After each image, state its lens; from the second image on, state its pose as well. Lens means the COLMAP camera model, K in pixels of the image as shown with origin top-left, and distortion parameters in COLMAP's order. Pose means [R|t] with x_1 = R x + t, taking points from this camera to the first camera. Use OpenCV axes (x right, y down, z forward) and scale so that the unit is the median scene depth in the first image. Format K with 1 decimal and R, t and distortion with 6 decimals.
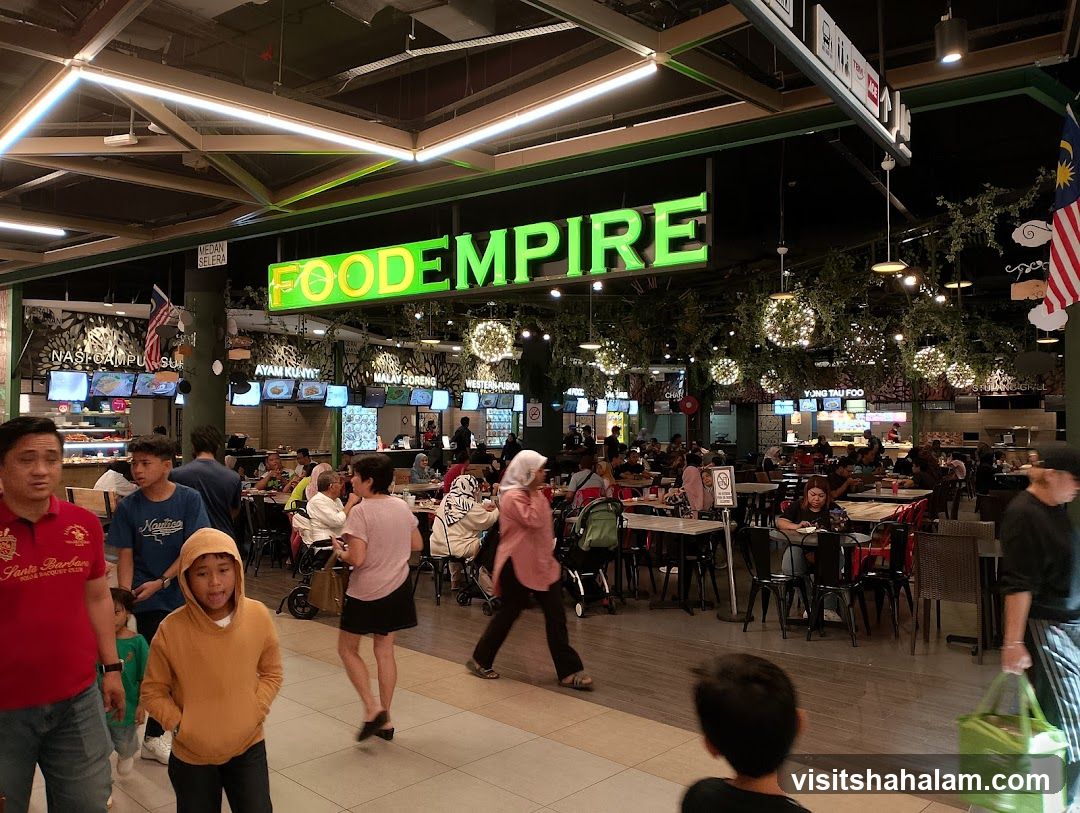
lens RADIAL K [[847.1, 0, 545.4], [0, 847.1, 411.8], [0, 0, 1]] dist [0.014174, -0.042633]
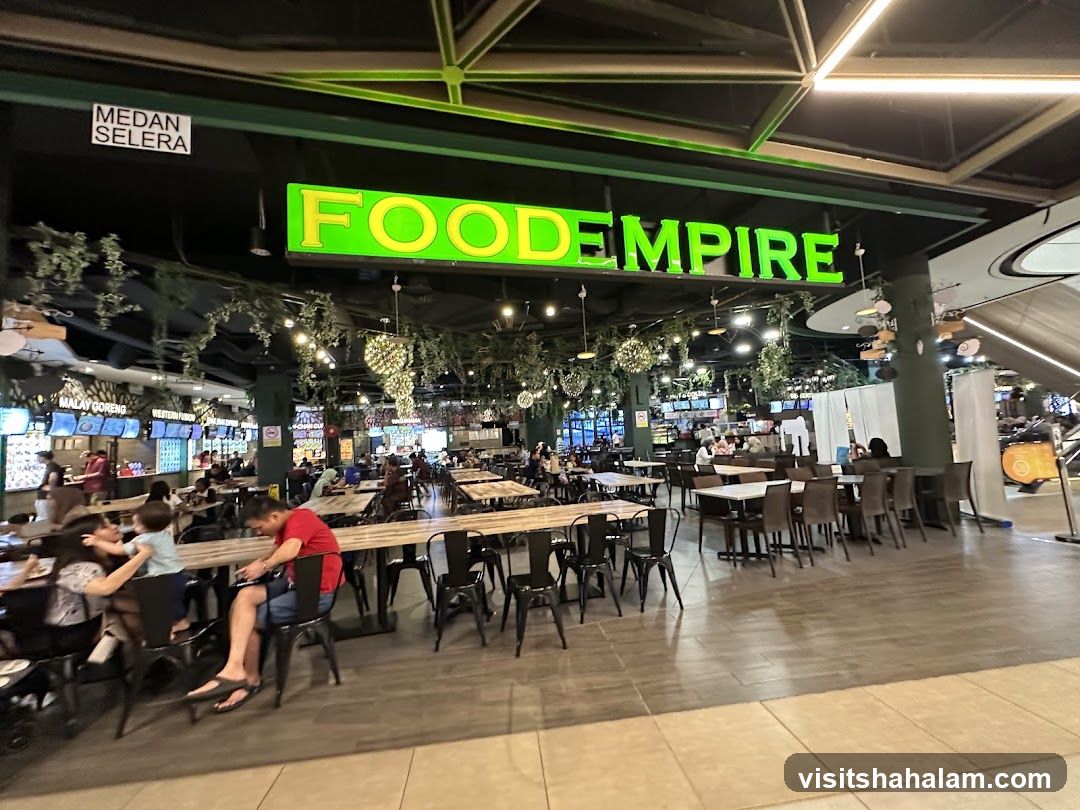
lens RADIAL K [[427.6, 0, 530.7], [0, 427.6, 405.2], [0, 0, 1]] dist [-0.005271, -0.000051]
pose [[0.651766, 0.021664, 0.758111, -0.432470], [0.041533, 0.997072, -0.064200, 0.026456], [-0.757282, 0.073330, 0.648958, 0.633613]]
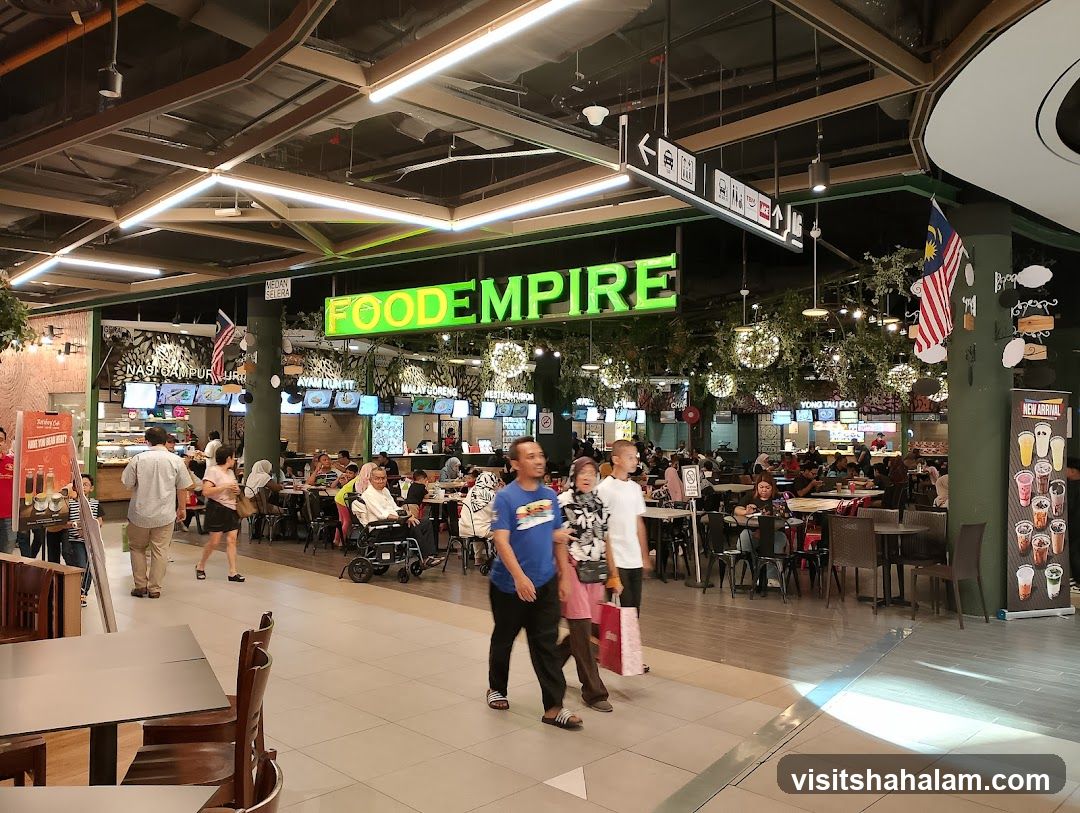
lens RADIAL K [[847.1, 0, 547.4], [0, 847.1, 405.8], [0, 0, 1]] dist [0.014174, -0.042633]
pose [[0.999854, 0.006656, -0.015754, 0.010441], [-0.006910, 0.999847, -0.016073, -0.002587], [0.015645, 0.016179, 0.999747, -0.196933]]
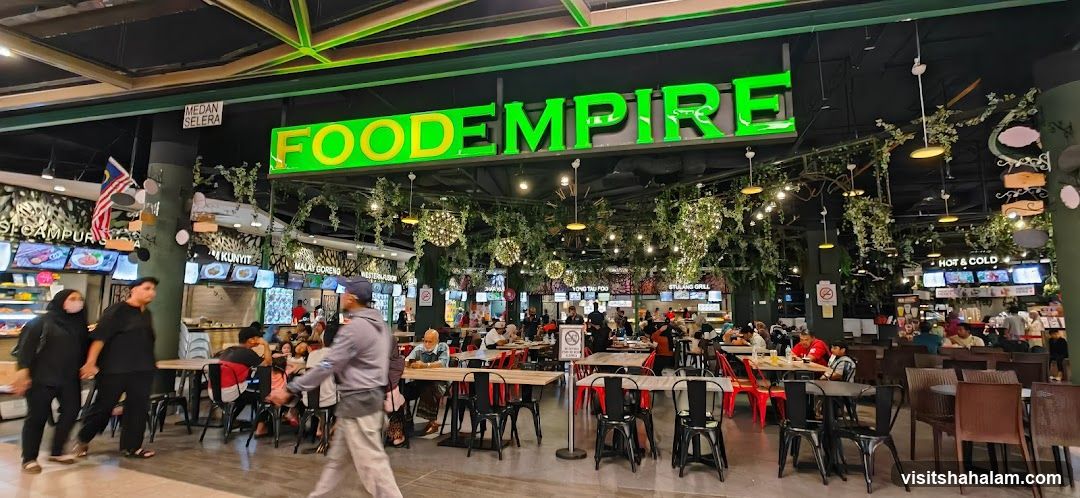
lens RADIAL K [[496.9, 0, 531.3], [0, 496.9, 247.6], [0, 0, 1]] dist [-0.004734, 0.004566]
pose [[0.946130, 0.047172, 0.320332, -0.210795], [-0.010636, 0.993324, -0.114863, 0.028320], [-0.323612, 0.105268, 0.940316, 0.357667]]
